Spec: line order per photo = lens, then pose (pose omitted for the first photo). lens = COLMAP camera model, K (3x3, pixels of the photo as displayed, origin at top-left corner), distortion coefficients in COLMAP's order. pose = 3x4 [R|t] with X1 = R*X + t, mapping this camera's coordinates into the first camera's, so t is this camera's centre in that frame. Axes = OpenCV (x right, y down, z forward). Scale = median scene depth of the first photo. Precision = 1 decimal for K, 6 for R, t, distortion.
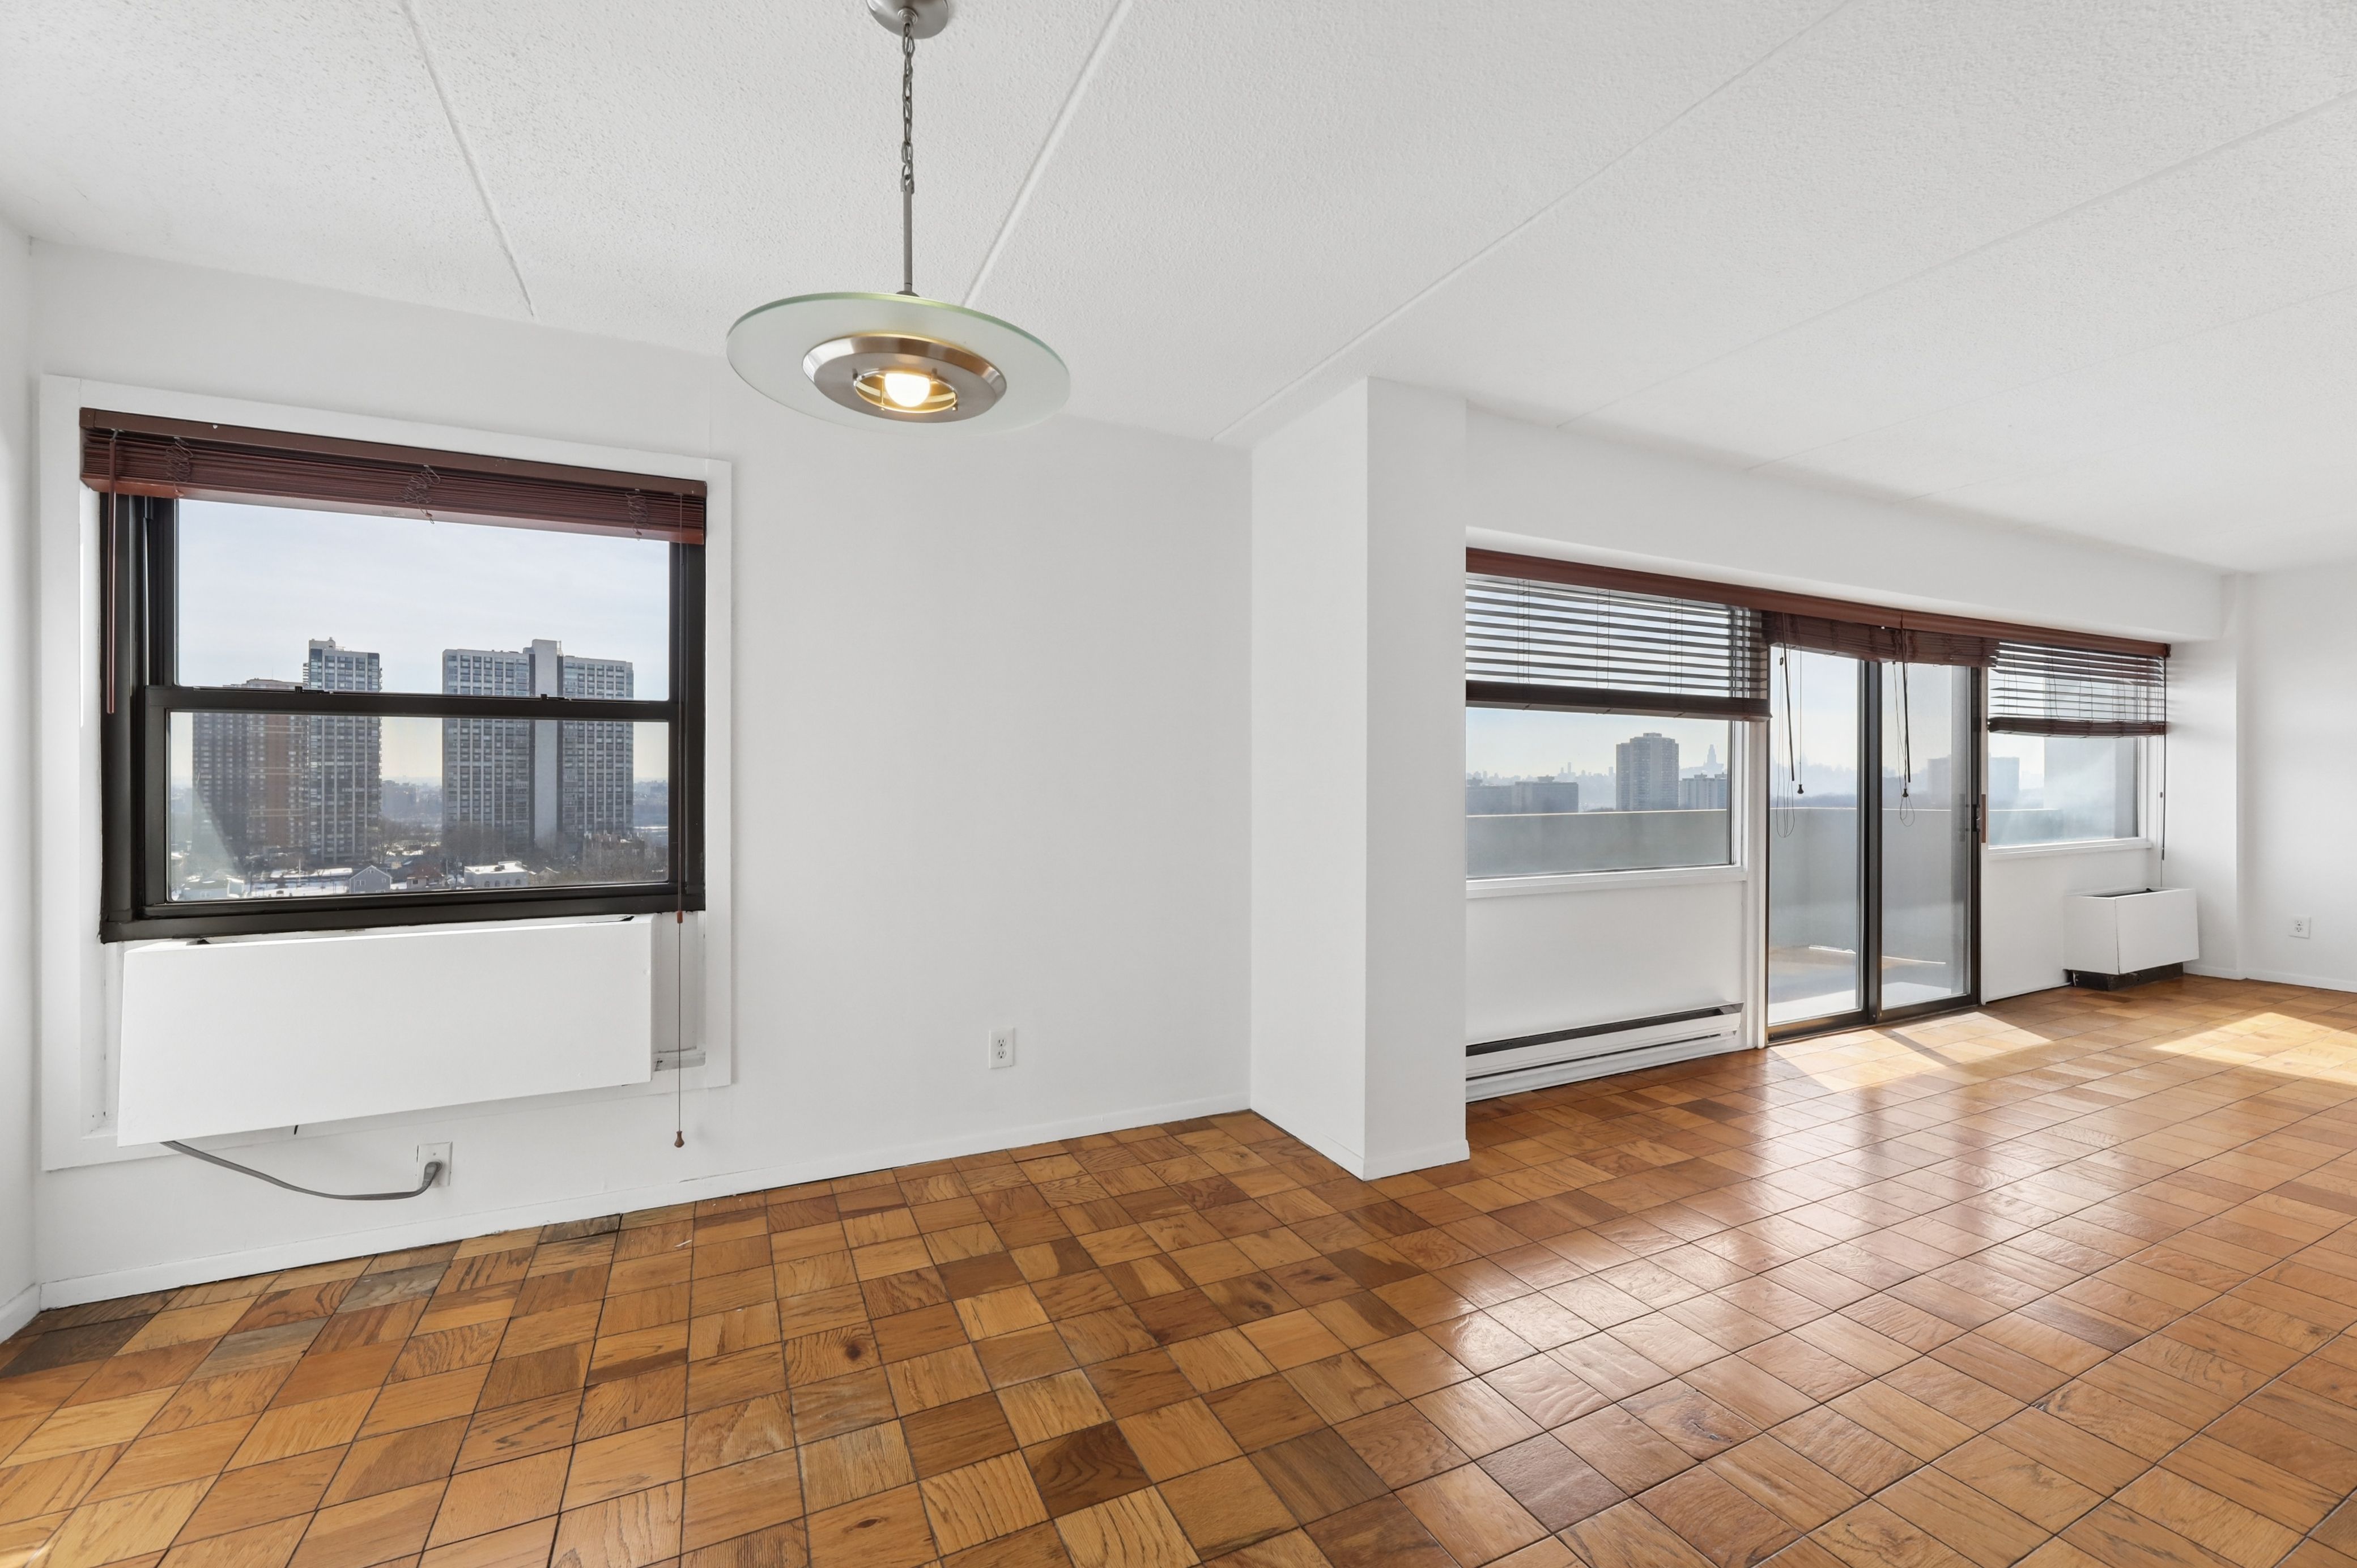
lens RADIAL K [[948.2, 0, 1175.5], [0, 948.2, 775.9], [0, 0, 1]] dist [-0.001884, -0.000339]
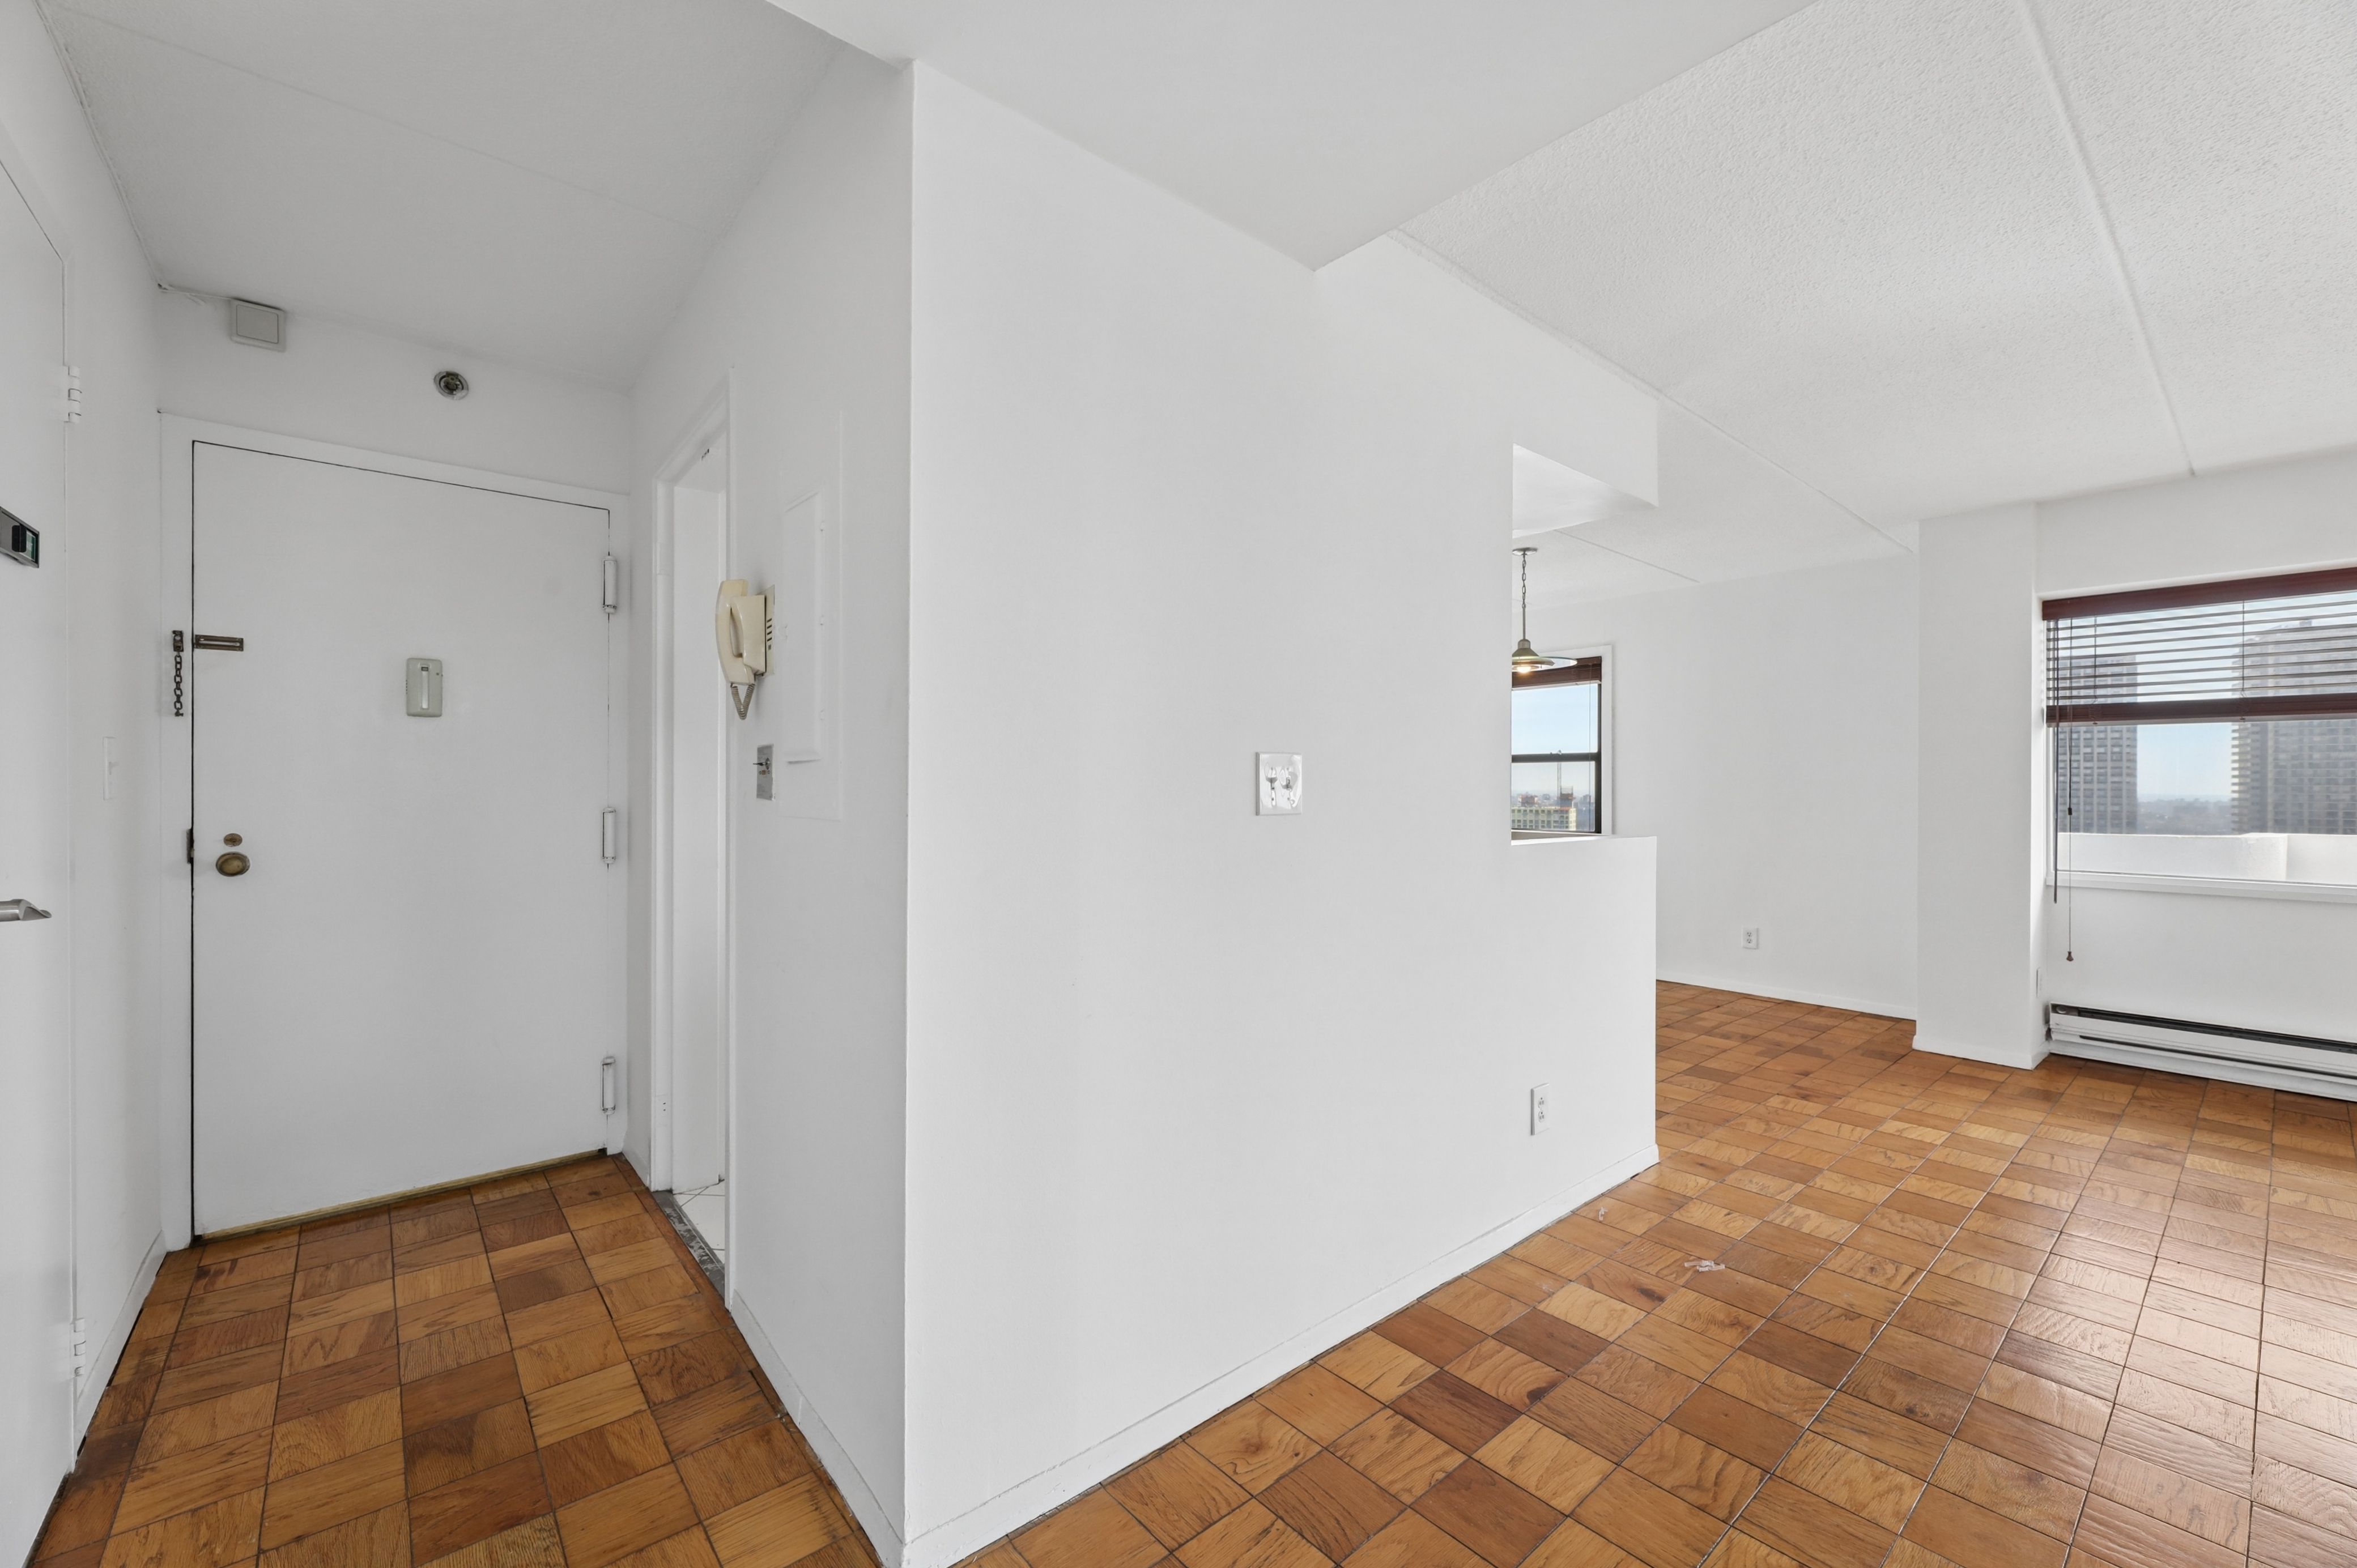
lens RADIAL K [[944.8, 0, 1178.5], [0, 944.8, 784.0], [0, 0, 1]] dist [-0.001593, -0.000181]
pose [[0.249323, -0.006996, -0.968395, 1.536170], [-0.001188, 0.999971, -0.007530, 0.015247], [0.968420, 0.003028, 0.249308, -0.587432]]
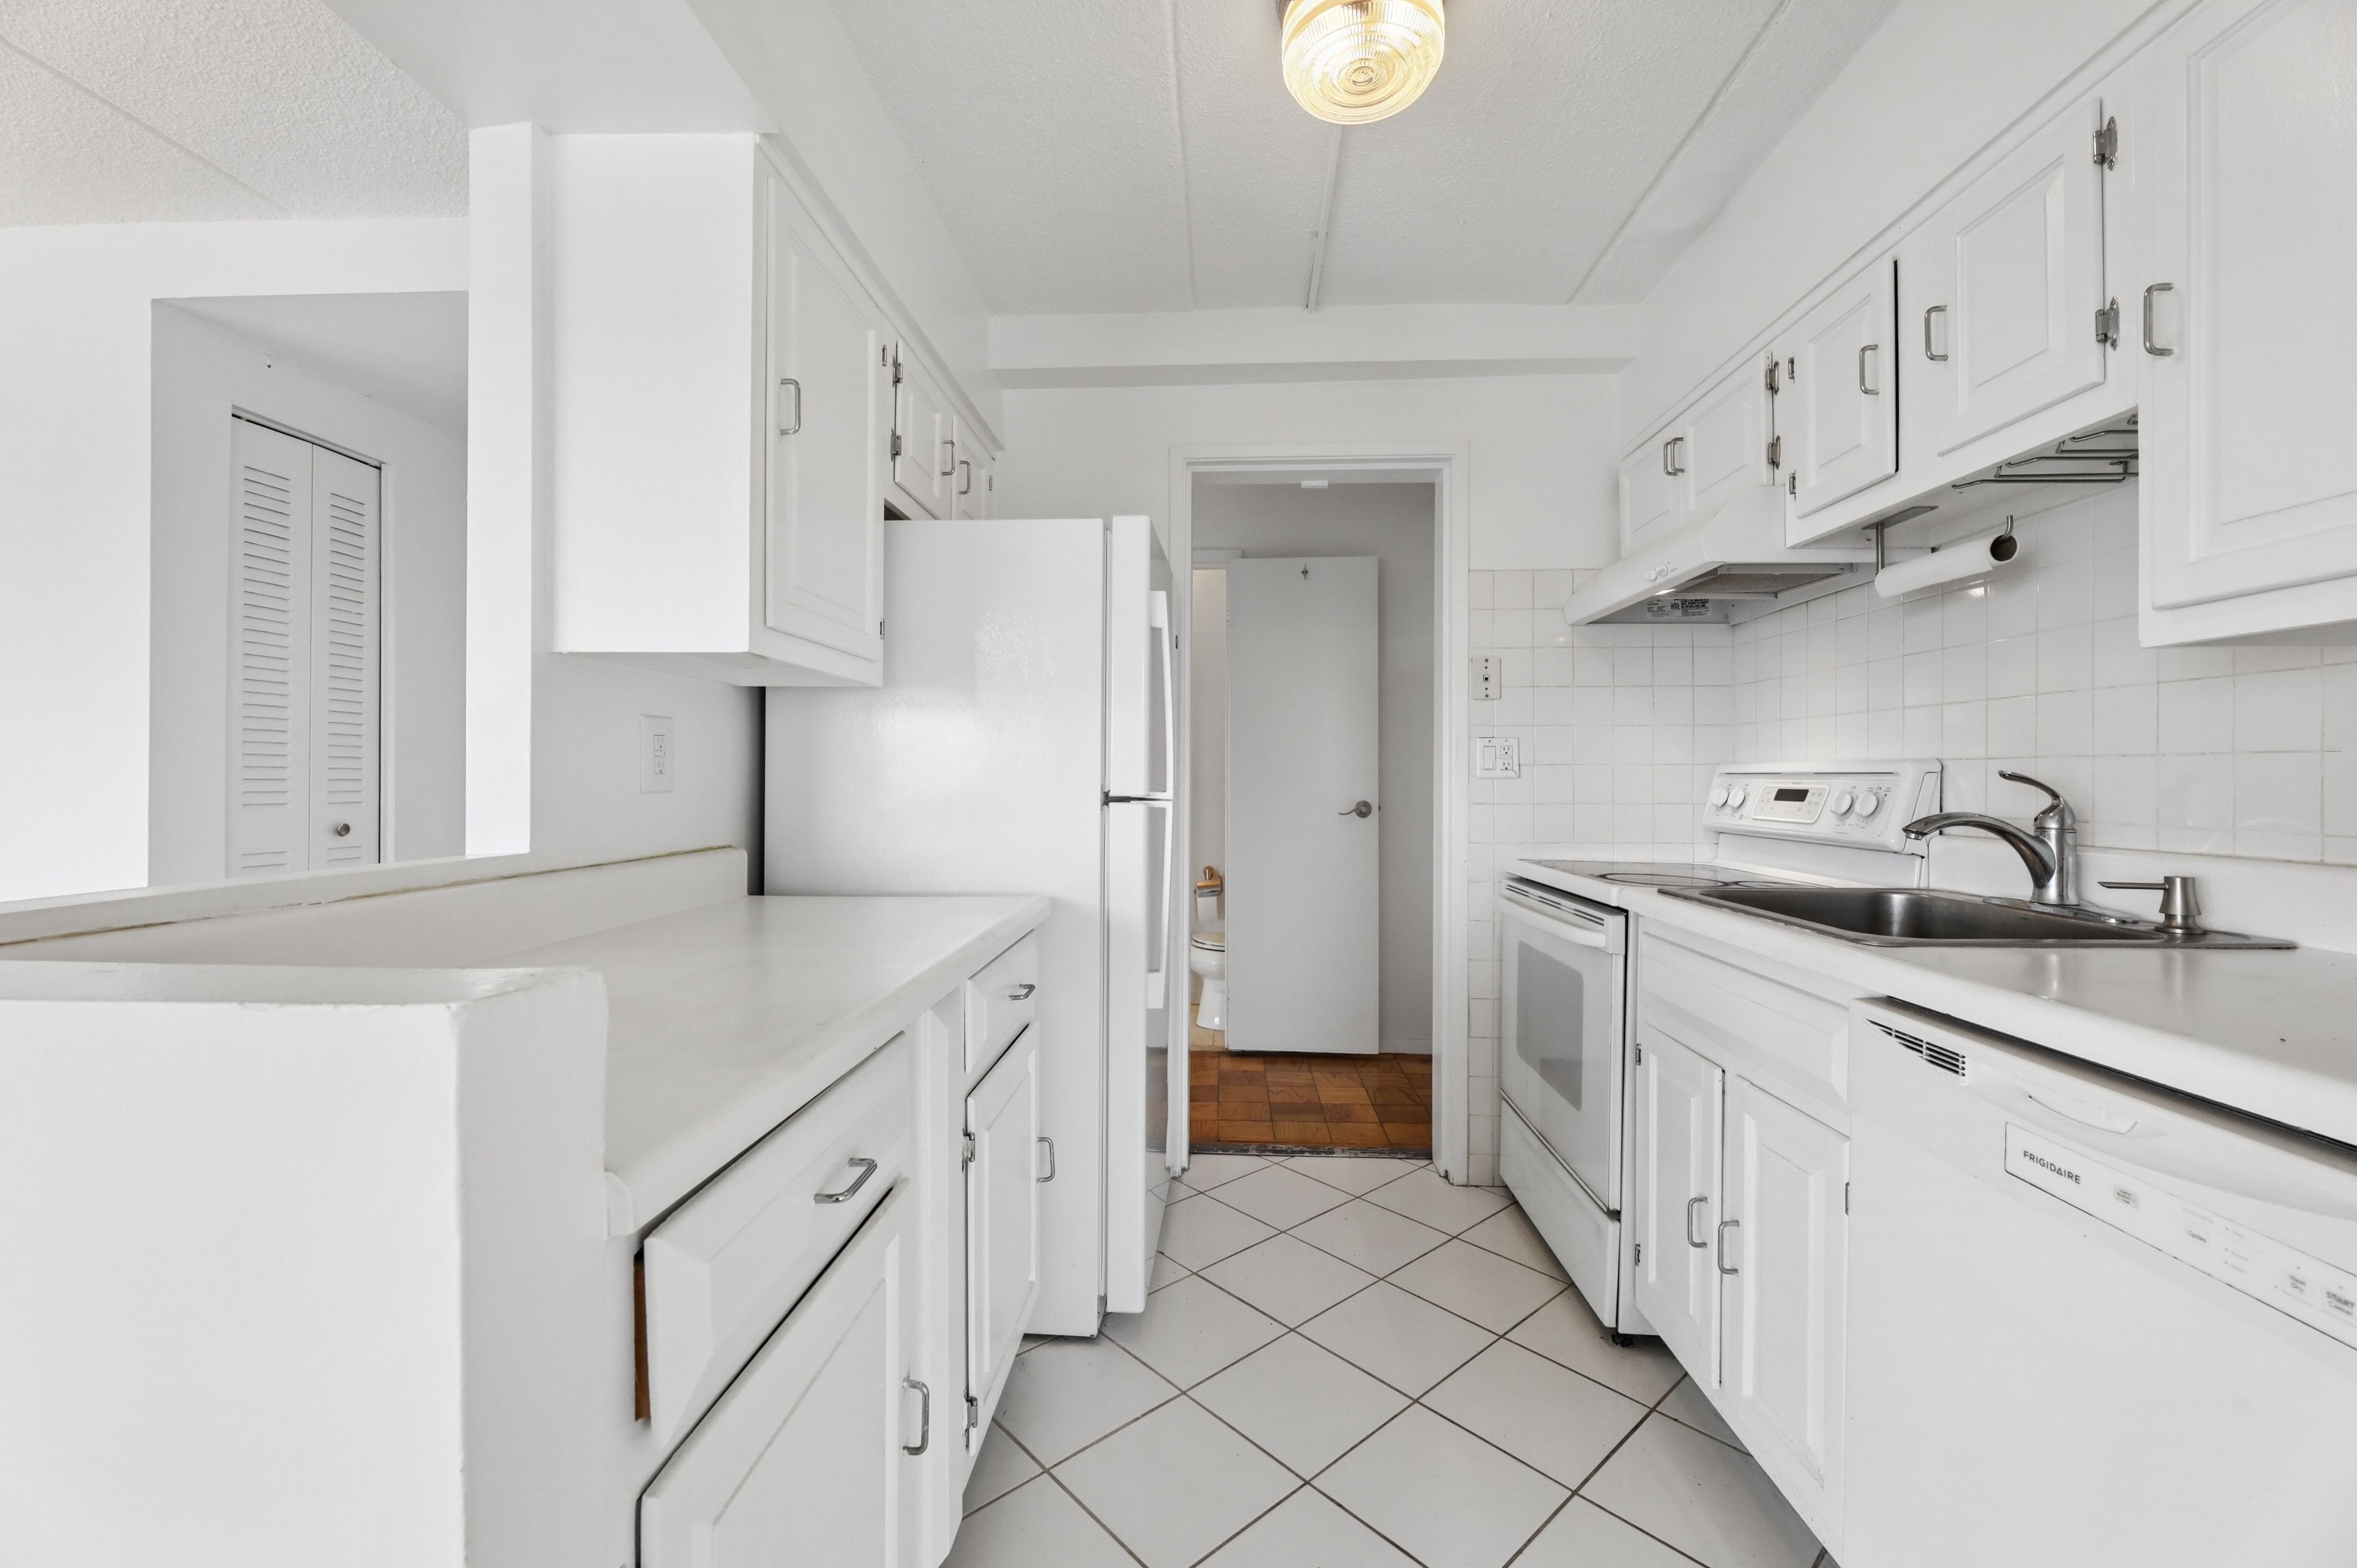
lens RADIAL K [[954.5, 0, 1187.5], [0, 954.5, 772.5], [0, 0, 1]] dist [0.000158, -0.000123]
pose [[-0.882134, -0.001500, 0.470997, 0.075239], [-0.004929, 0.999970, -0.006046, 0.024951], [-0.470973, -0.007654, -0.882114, 0.259927]]
